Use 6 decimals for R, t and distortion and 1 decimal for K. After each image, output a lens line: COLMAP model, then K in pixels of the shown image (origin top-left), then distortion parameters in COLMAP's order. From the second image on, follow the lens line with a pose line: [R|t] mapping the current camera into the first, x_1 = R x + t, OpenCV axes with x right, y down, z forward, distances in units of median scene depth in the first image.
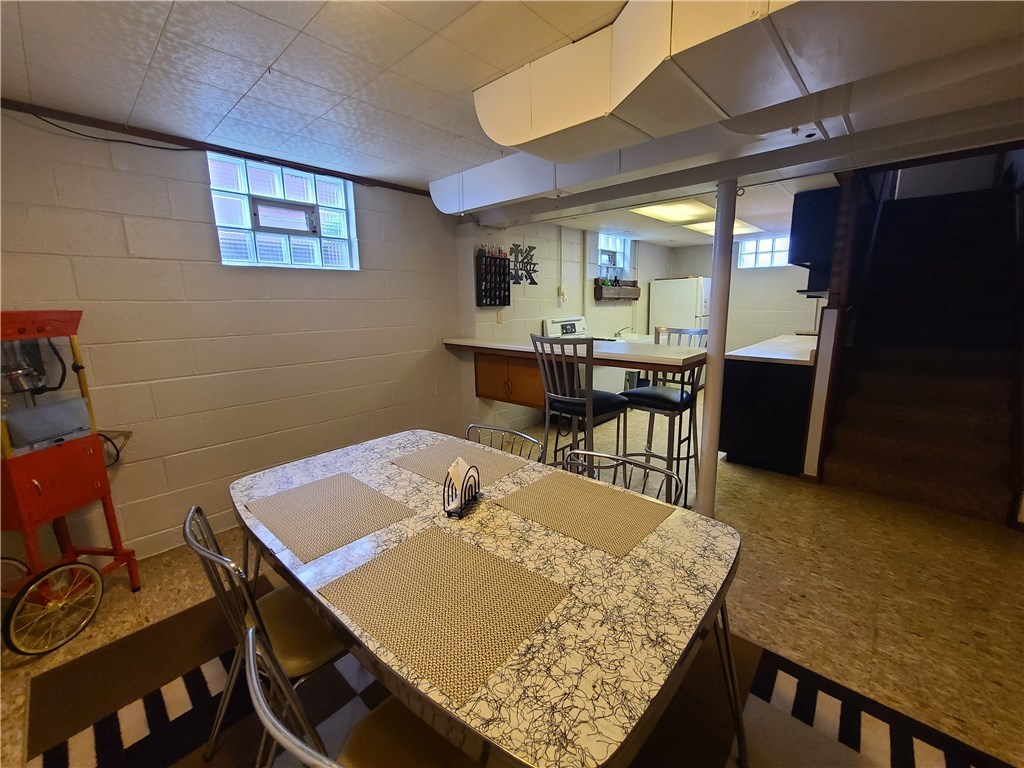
lens RADIAL K [[418.5, 0, 518.0], [0, 418.5, 377.5], [0, 0, 1]] dist [-0.002543, 0.000379]
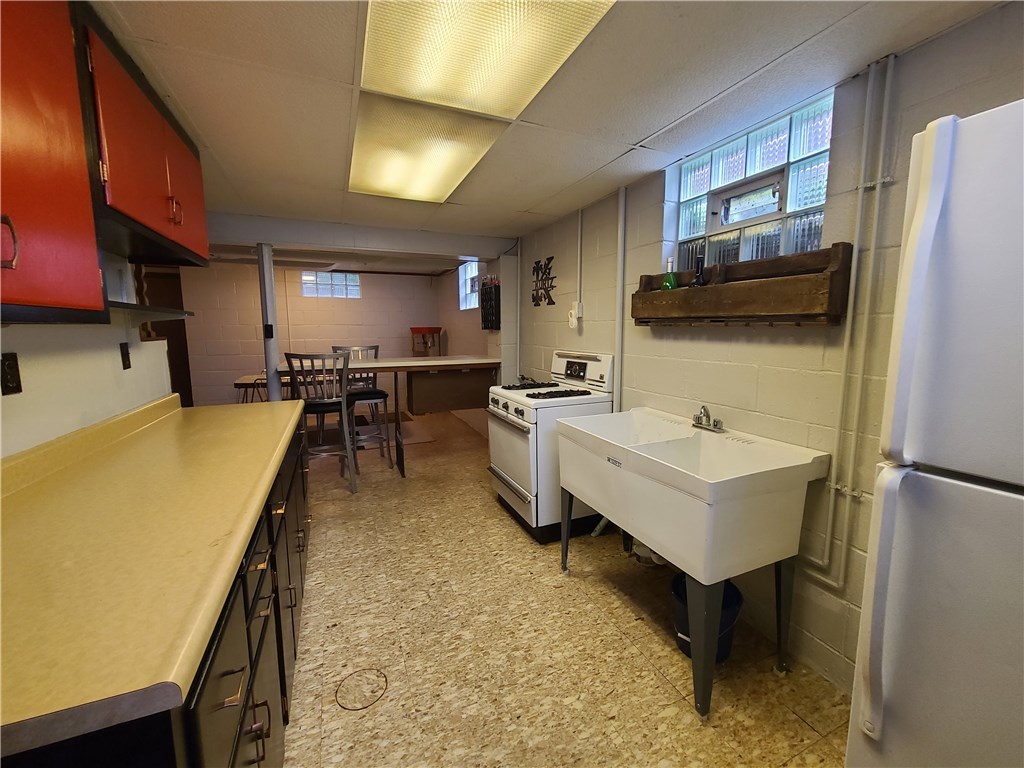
lens RADIAL K [[420.5, 0, 517.9], [0, 420.5, 381.0], [0, 0, 1]] dist [-0.000150, 0.000481]
pose [[-0.404549, 0.129159, -0.905349, 0.807425], [-0.159207, 0.964913, 0.208798, -0.242651], [0.900551, 0.228607, -0.369792, 1.289431]]
